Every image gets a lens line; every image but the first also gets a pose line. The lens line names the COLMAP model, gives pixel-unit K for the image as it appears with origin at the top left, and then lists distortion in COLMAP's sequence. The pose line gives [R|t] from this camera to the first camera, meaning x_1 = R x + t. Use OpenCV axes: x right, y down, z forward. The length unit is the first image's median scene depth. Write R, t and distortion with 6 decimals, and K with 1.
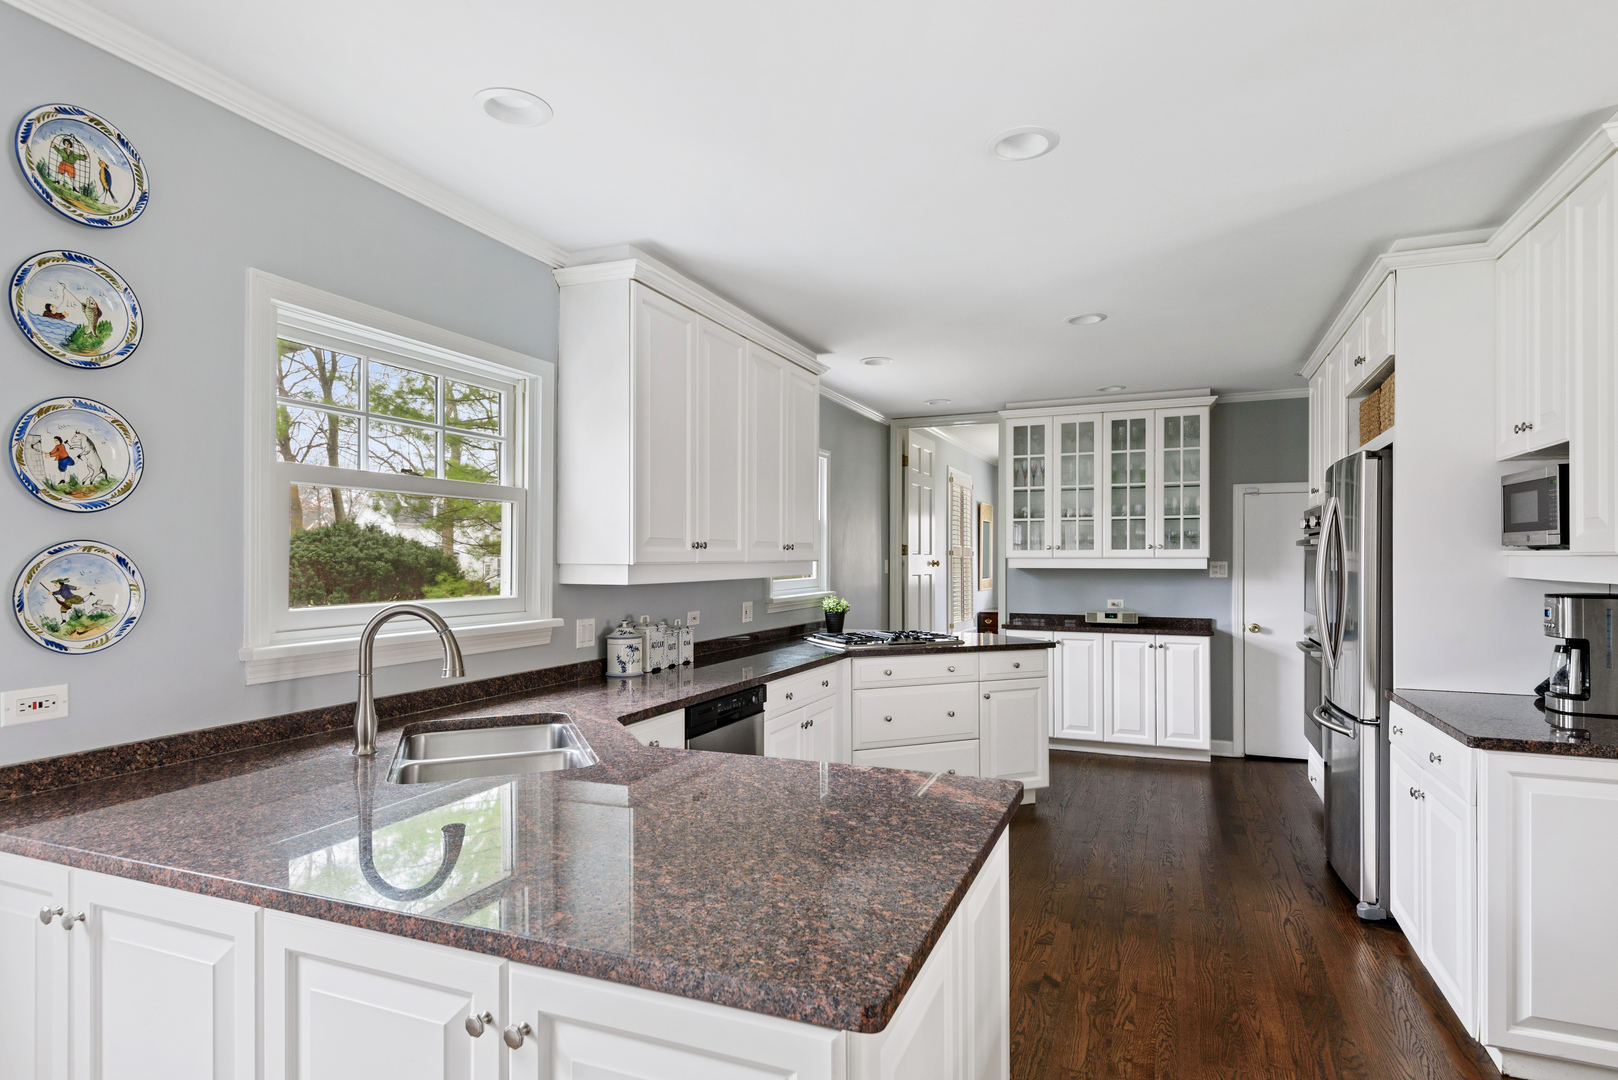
lens RADIAL K [[870.0, 0, 810.6], [0, 870.0, 554.7], [0, 0, 1]] dist [0.001402, -0.000746]
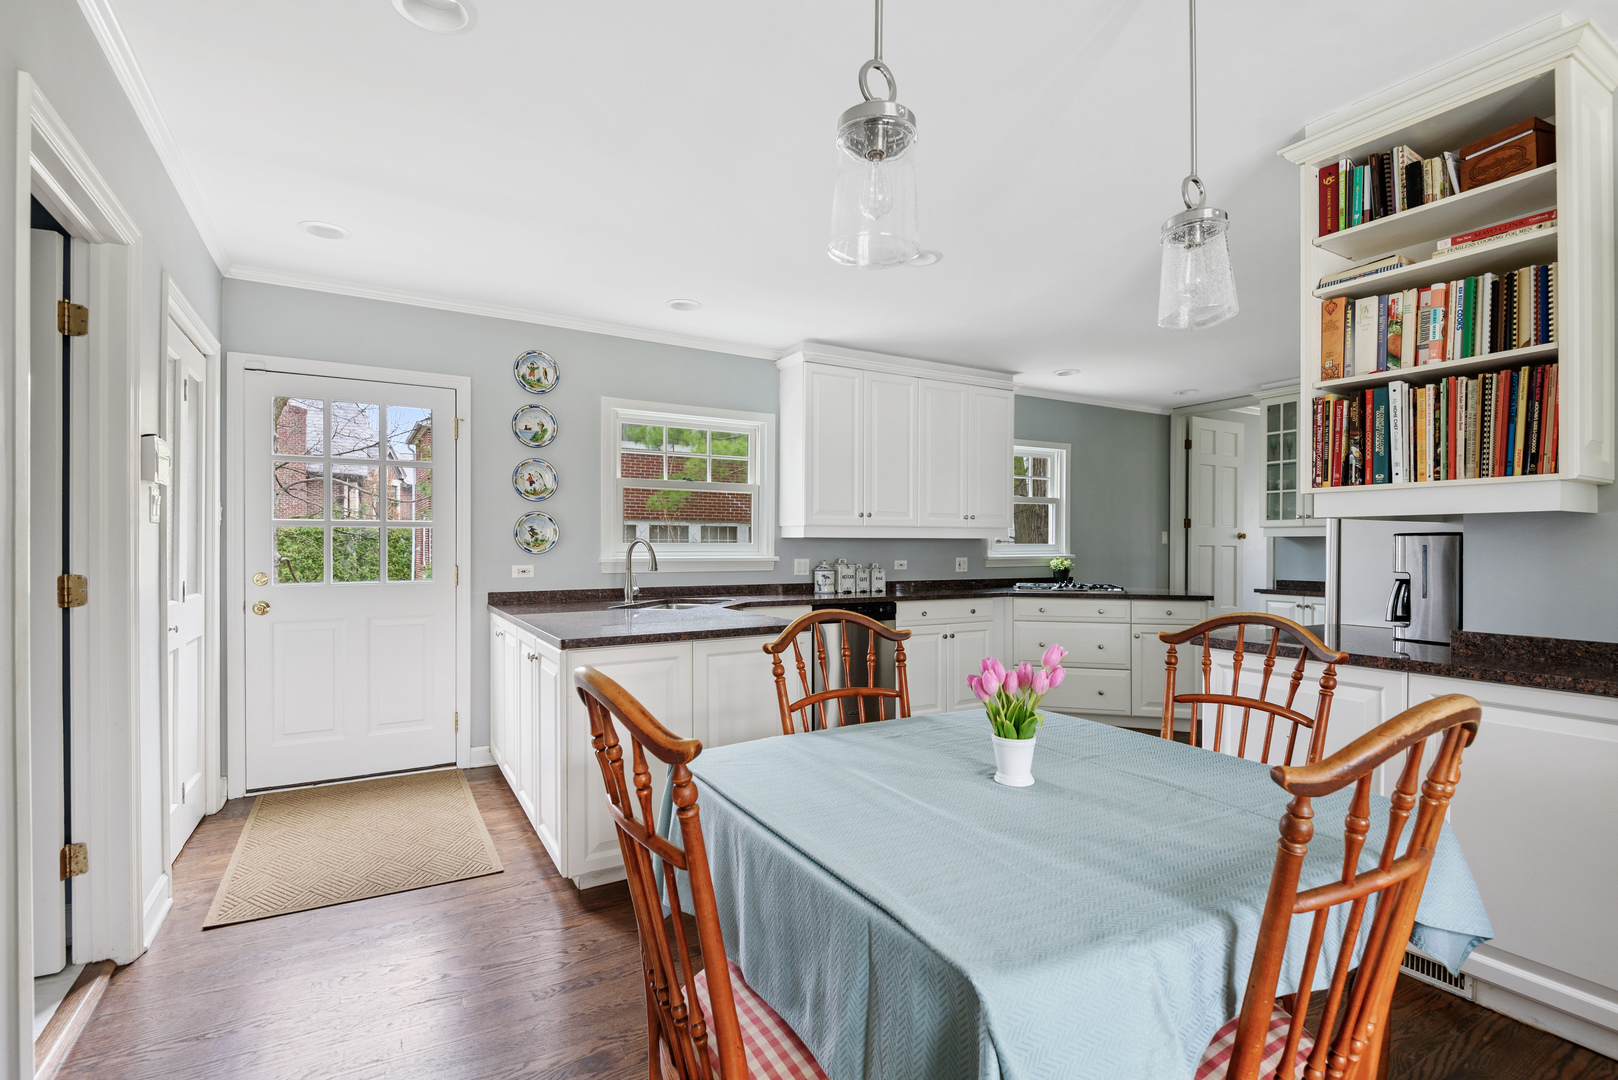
lens RADIAL K [[764.8, 0, 811.4], [0, 764.8, 550.2], [0, 0, 1]] dist [0.003648, -0.000867]
pose [[0.794012, 0.000945, -0.607901, 0.722052], [0.001990, 0.999989, 0.004154, 0.053629], [0.607898, -0.004508, 0.794002, -0.203663]]
